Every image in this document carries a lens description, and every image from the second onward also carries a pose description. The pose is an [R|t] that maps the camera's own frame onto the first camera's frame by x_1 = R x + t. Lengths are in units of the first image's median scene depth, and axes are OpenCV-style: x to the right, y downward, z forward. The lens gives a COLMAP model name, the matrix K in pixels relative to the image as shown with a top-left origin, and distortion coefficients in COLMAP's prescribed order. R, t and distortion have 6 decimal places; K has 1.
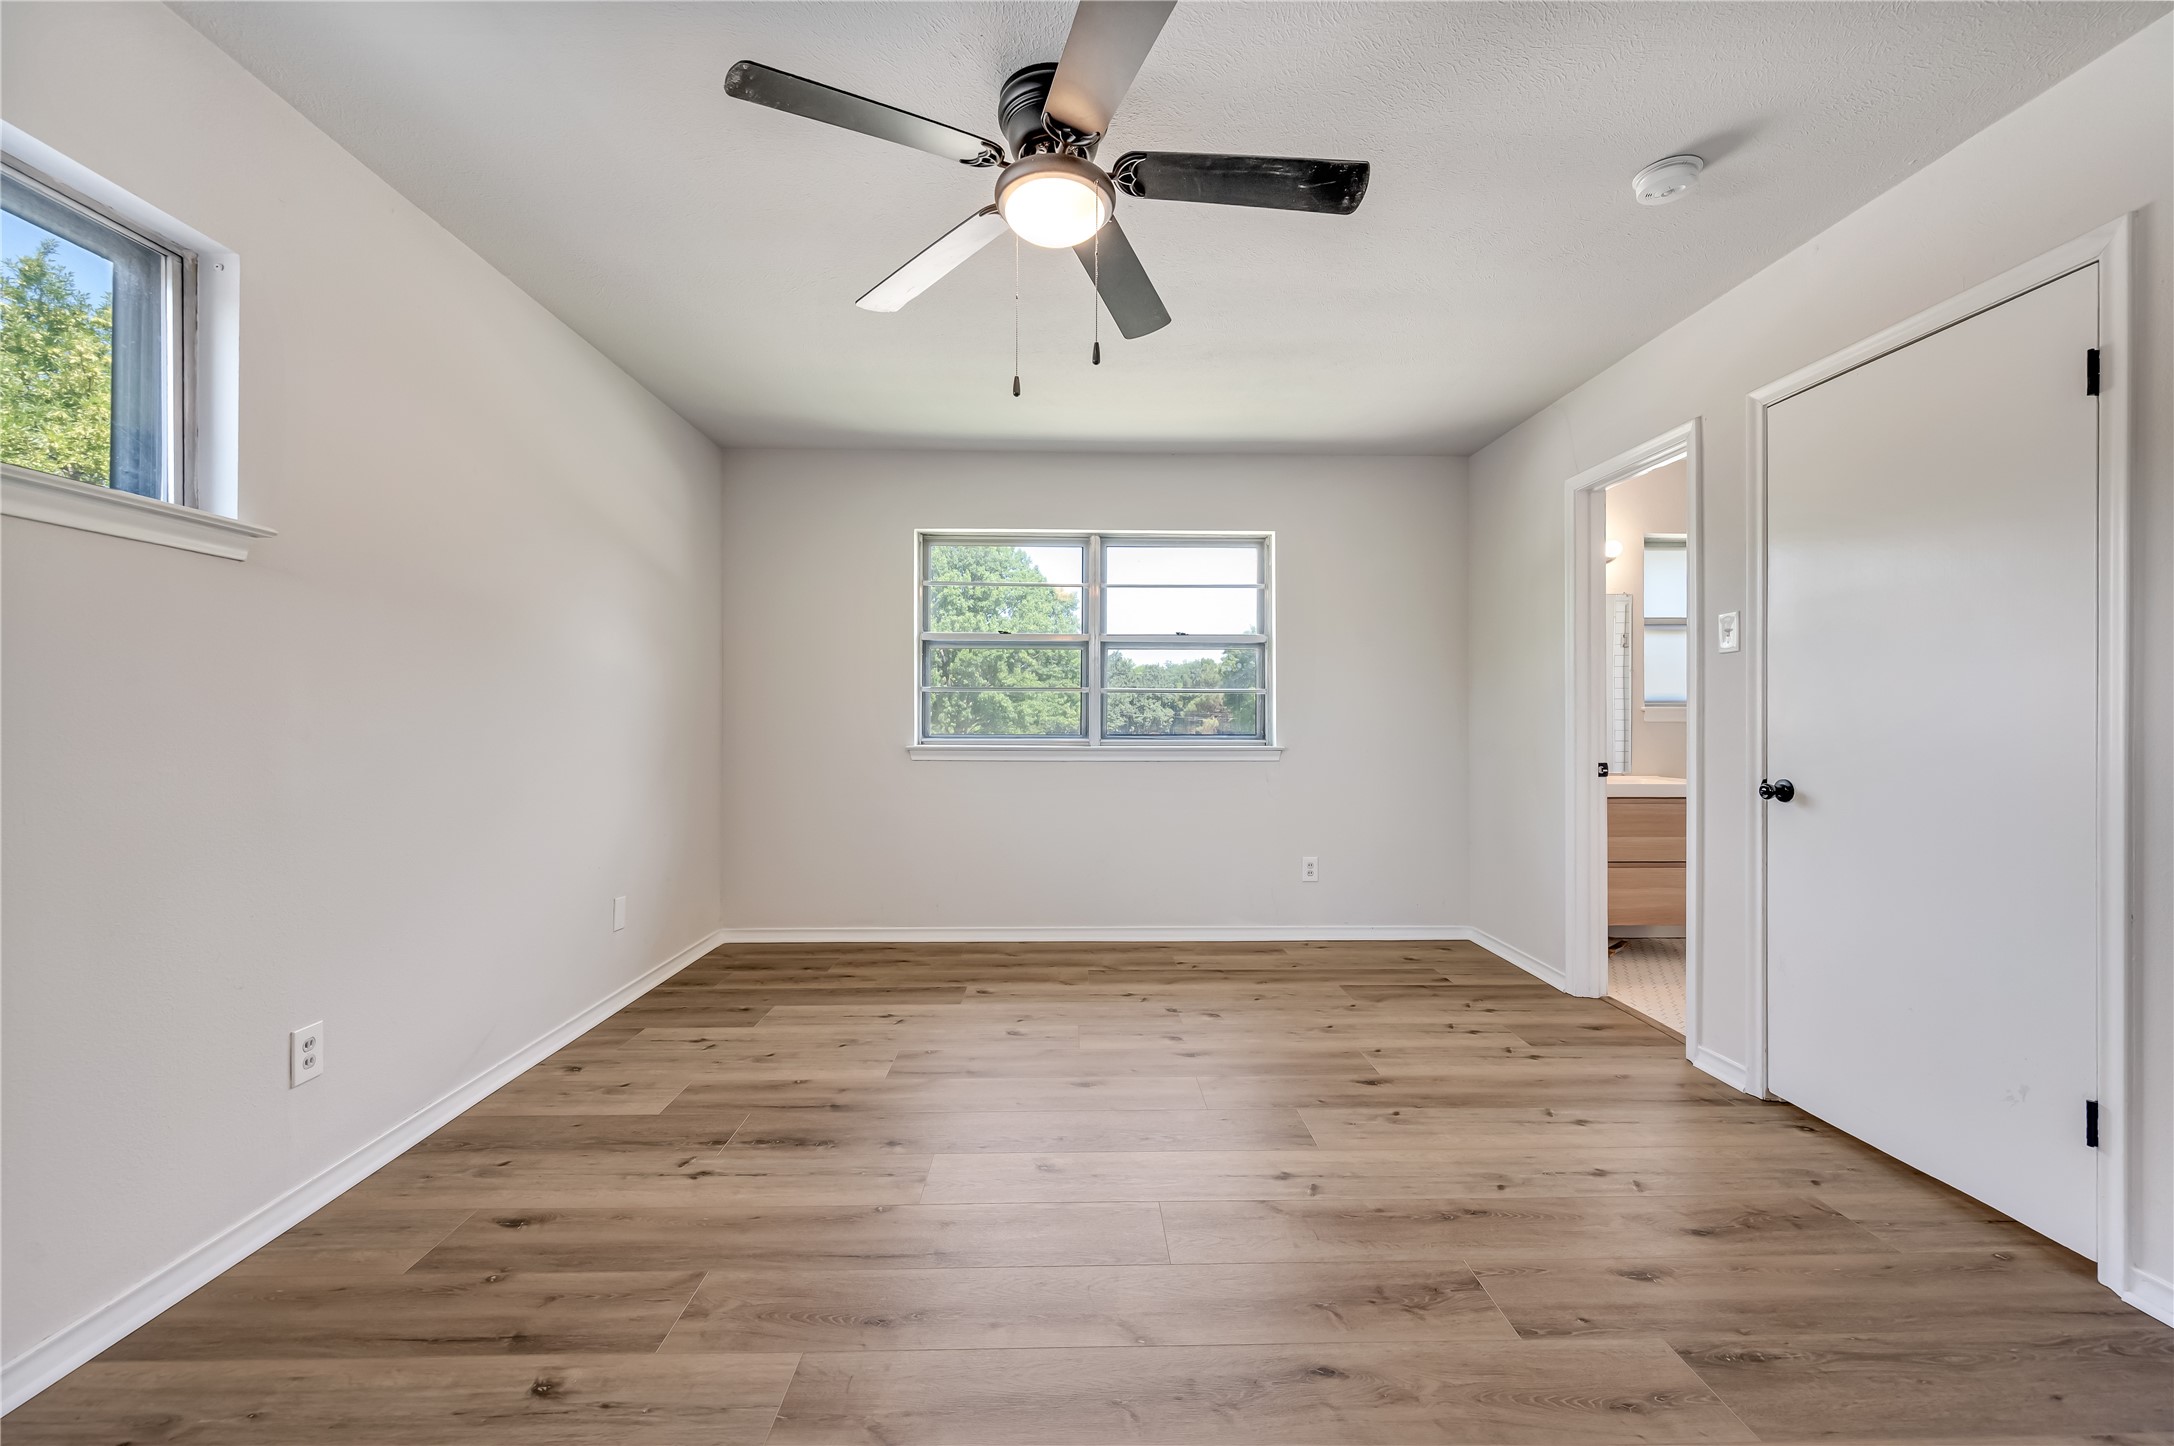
lens RADIAL K [[870.9, 0, 1081.7], [0, 870.9, 718.4], [0, 0, 1]] dist [0.001751, -0.000428]
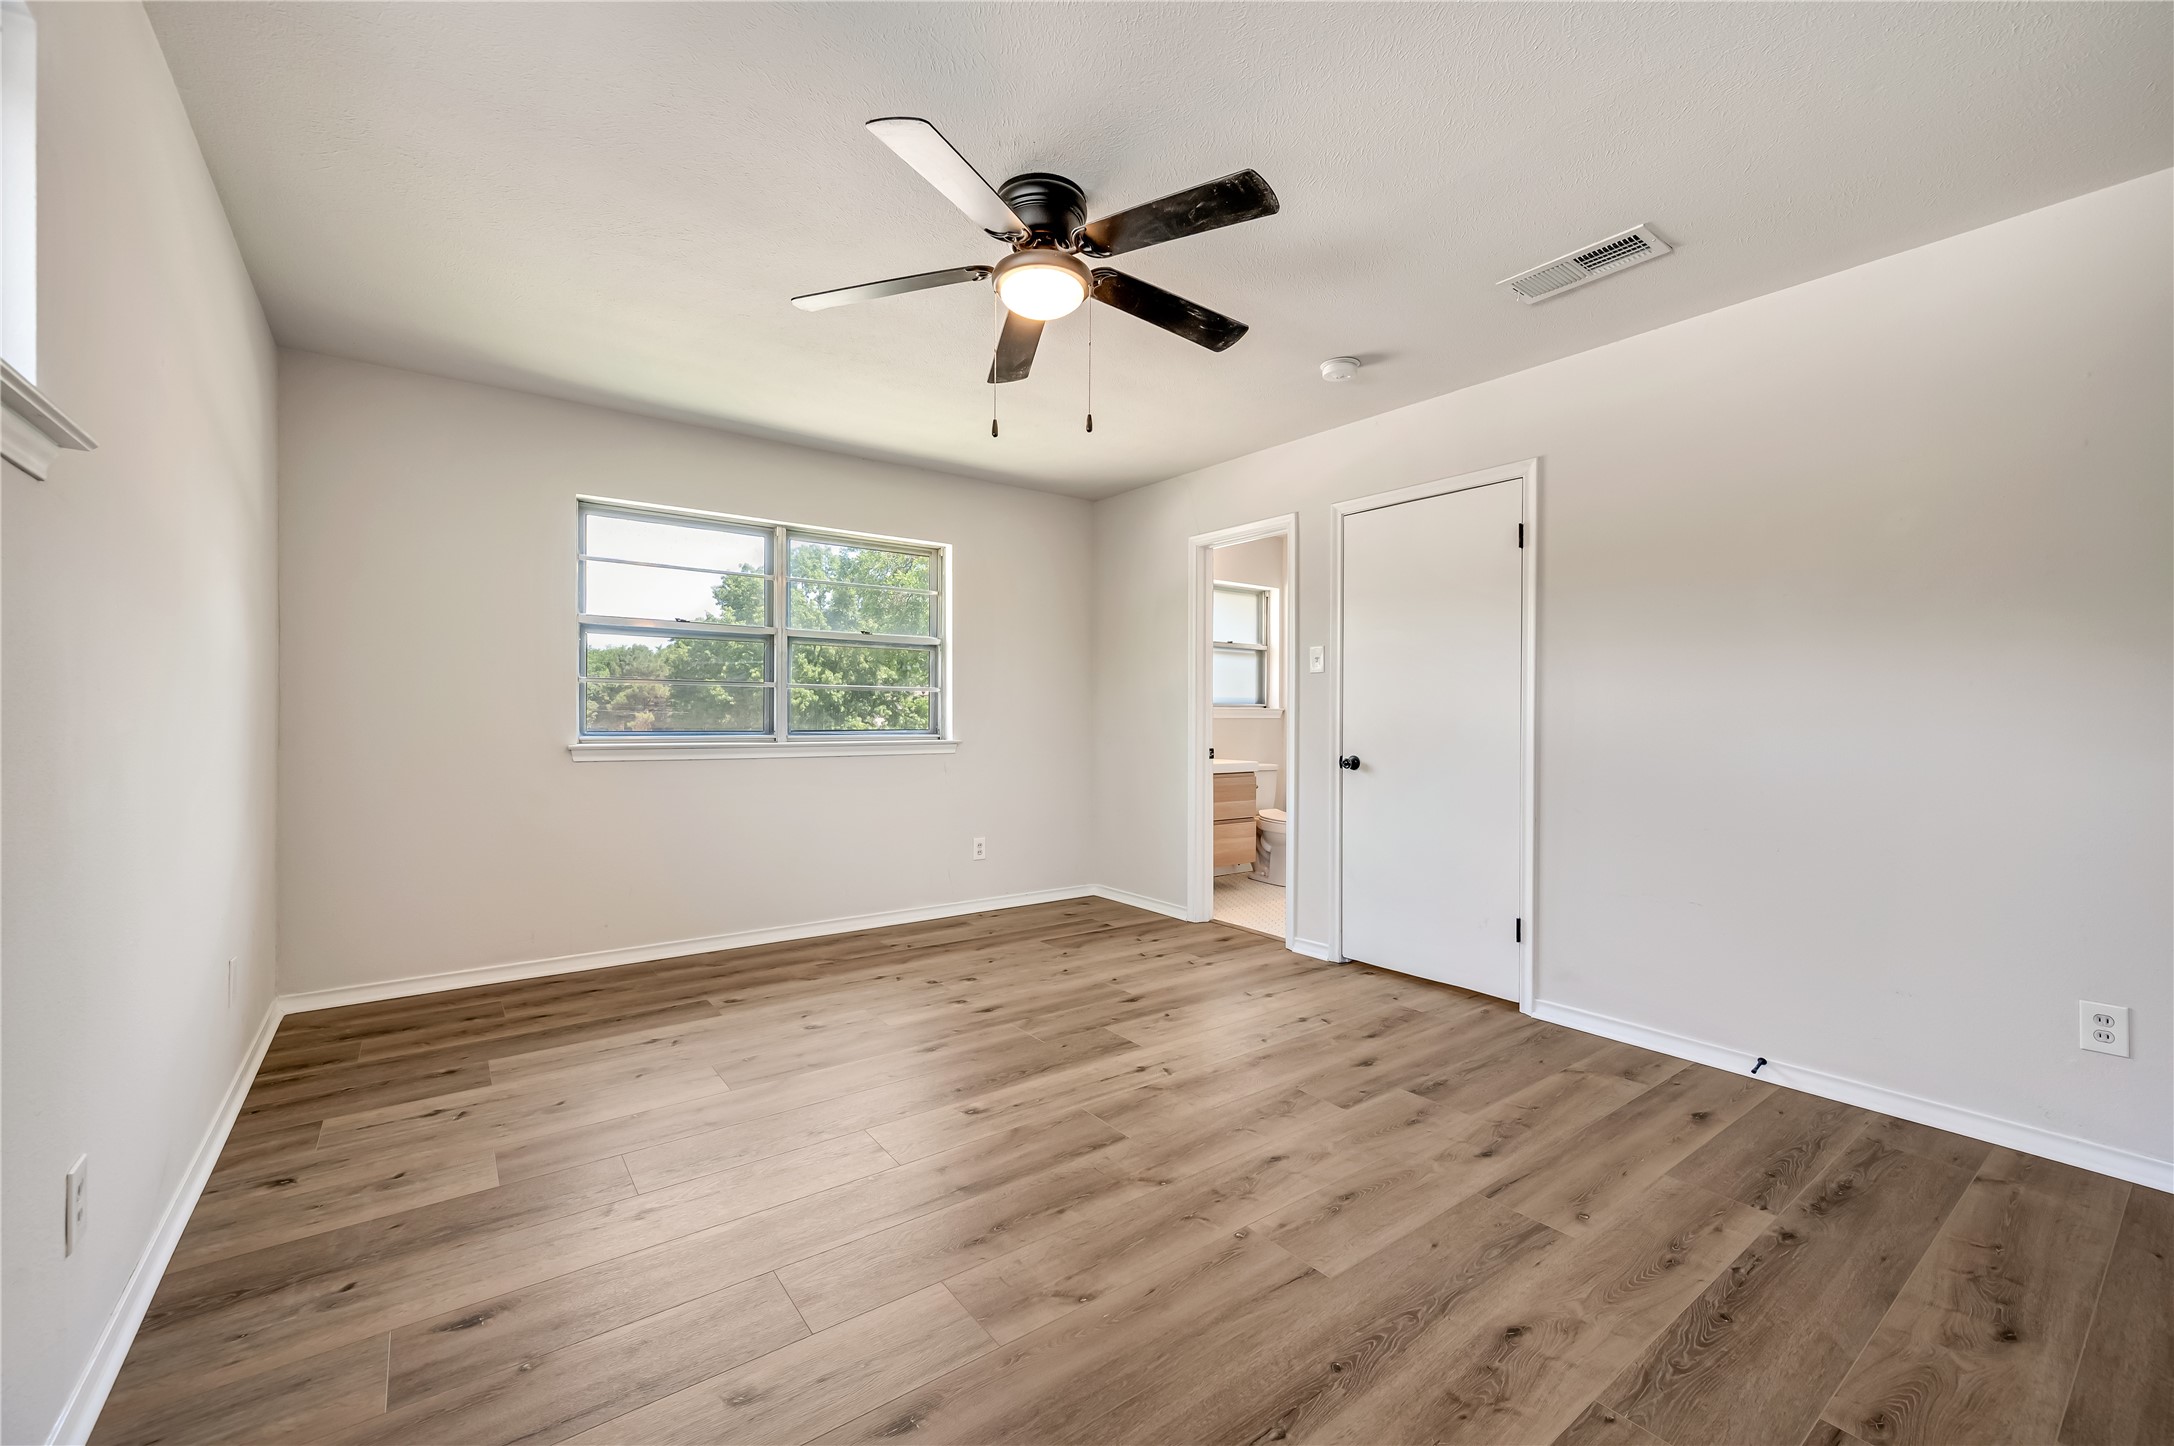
lens RADIAL K [[886.5, 0, 1086.1], [0, 886.5, 716.7], [0, 0, 1]] dist [0.006358, -0.000115]
pose [[0.814946, 0.002156, 0.579533, -0.473484], [-0.004365, 0.999988, 0.002417, -0.001496], [-0.579521, -0.004499, 0.814945, -0.020699]]
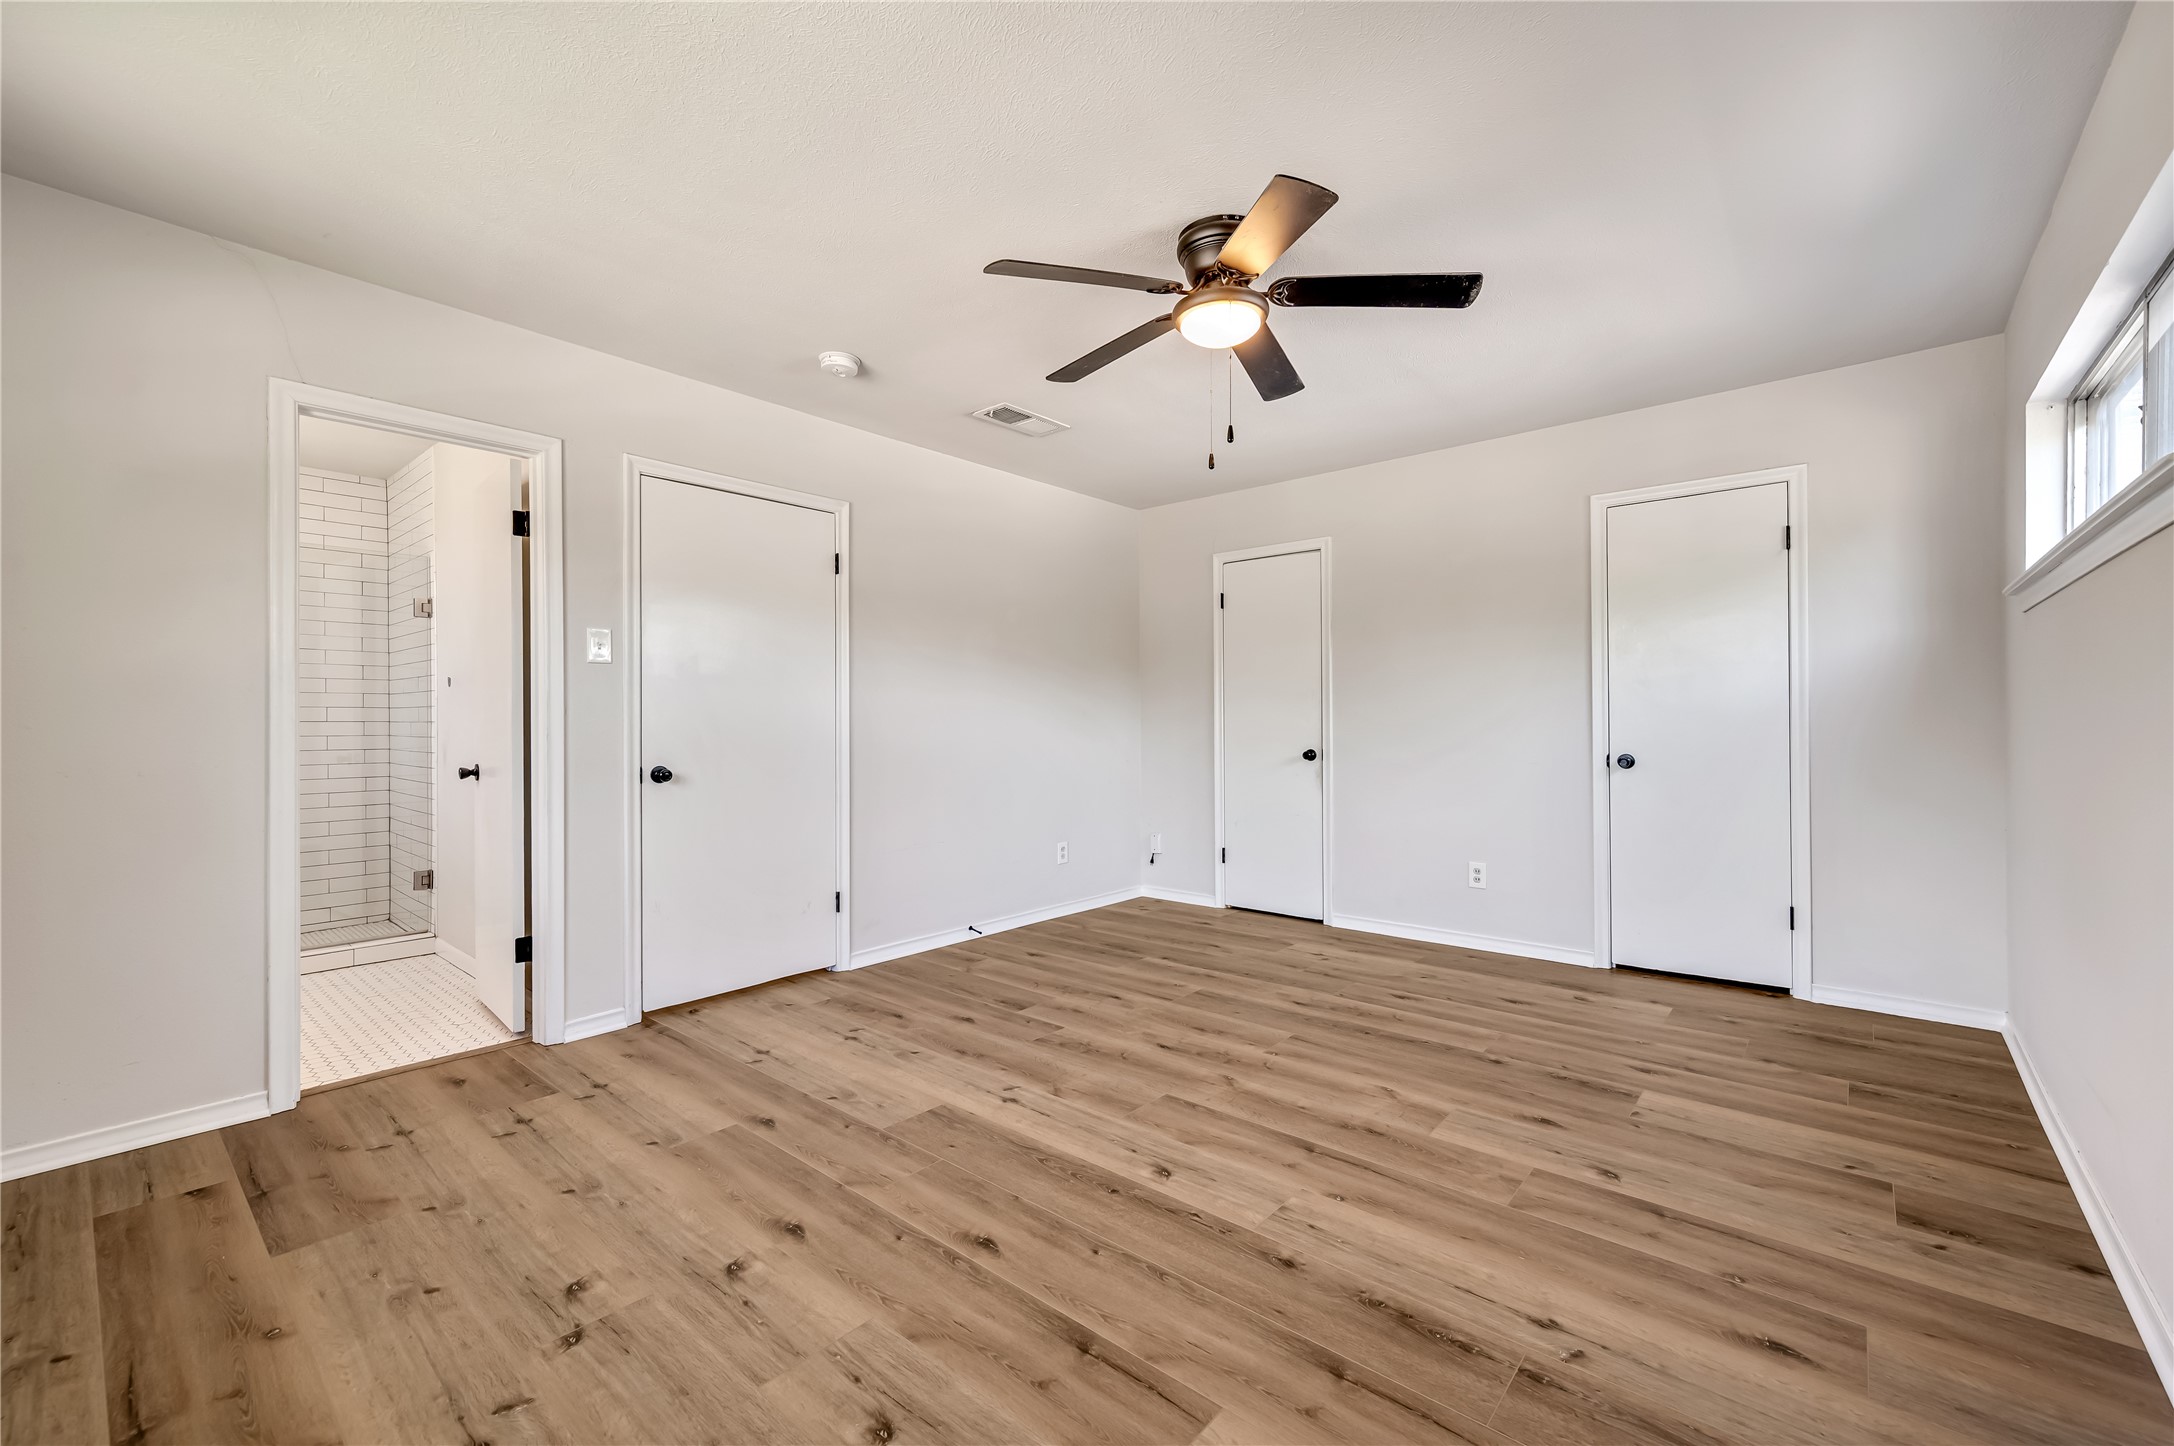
lens RADIAL K [[886.5, 0, 1086.1], [0, 886.5, 716.7], [0, 0, 1]] dist [0.006358, -0.000115]
pose [[-0.741747, 0.004612, 0.670664, -0.518841], [0.002755, 0.999989, -0.003829, 0.006101], [-0.670675, -0.000992, -0.741751, 1.439155]]
